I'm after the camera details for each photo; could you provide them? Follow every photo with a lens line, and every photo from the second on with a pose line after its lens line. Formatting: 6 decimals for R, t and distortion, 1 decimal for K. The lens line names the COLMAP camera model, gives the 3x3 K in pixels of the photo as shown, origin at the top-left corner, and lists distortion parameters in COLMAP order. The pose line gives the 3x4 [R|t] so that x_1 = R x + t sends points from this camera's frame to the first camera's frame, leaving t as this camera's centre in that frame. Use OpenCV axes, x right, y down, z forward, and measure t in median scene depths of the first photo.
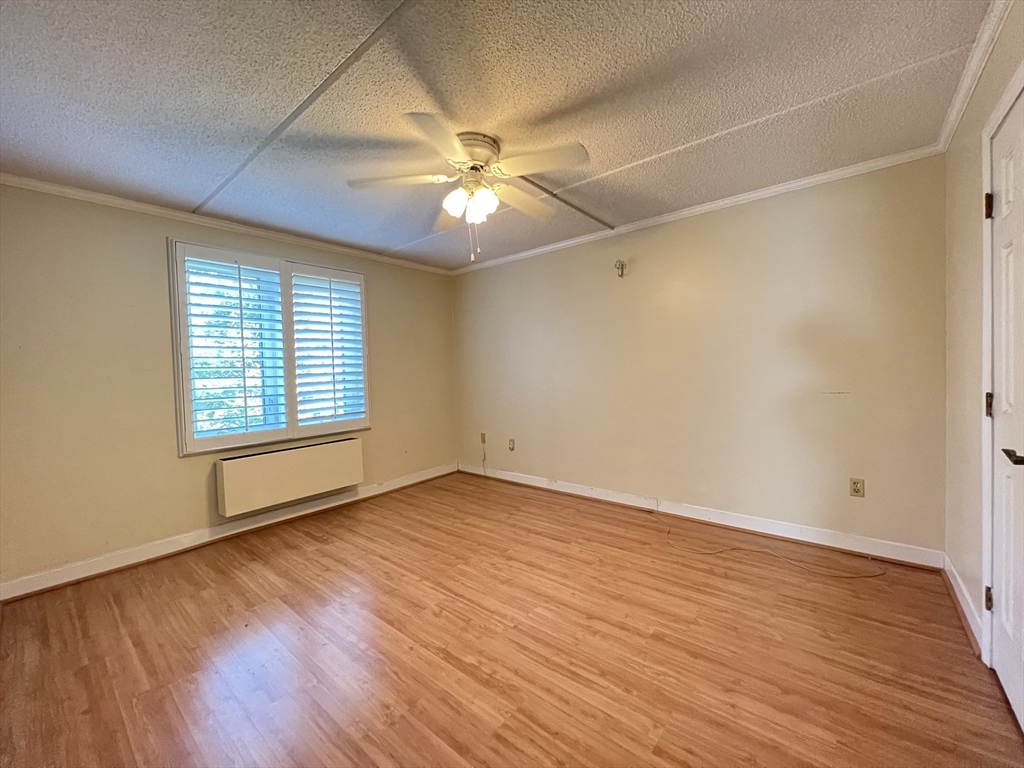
lens RADIAL K [[408.0, 0, 511.6], [0, 408.0, 380.8], [0, 0, 1]] dist [0.001148, 0.000157]
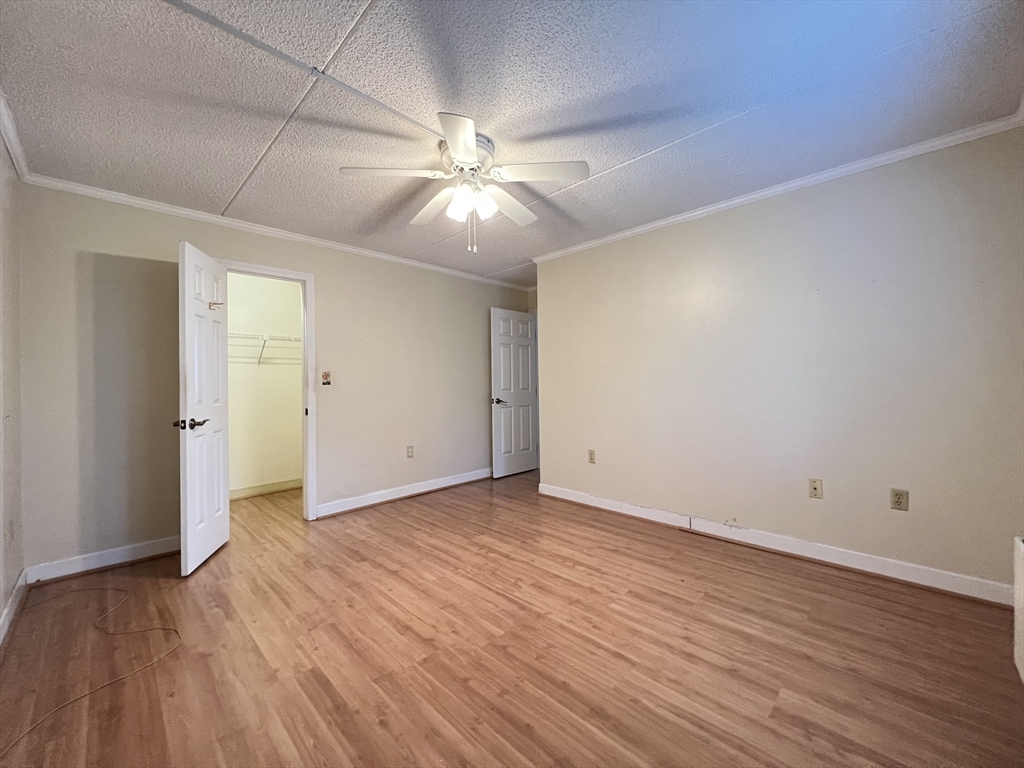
lens RADIAL K [[408.0, 0, 511.6], [0, 408.0, 380.8], [0, 0, 1]] dist [0.001148, 0.000157]
pose [[-0.994973, 0.044068, 0.089925, -0.266229], [0.045991, 0.998753, 0.019424, -0.010758], [-0.088957, 0.023462, -0.995759, 1.965761]]
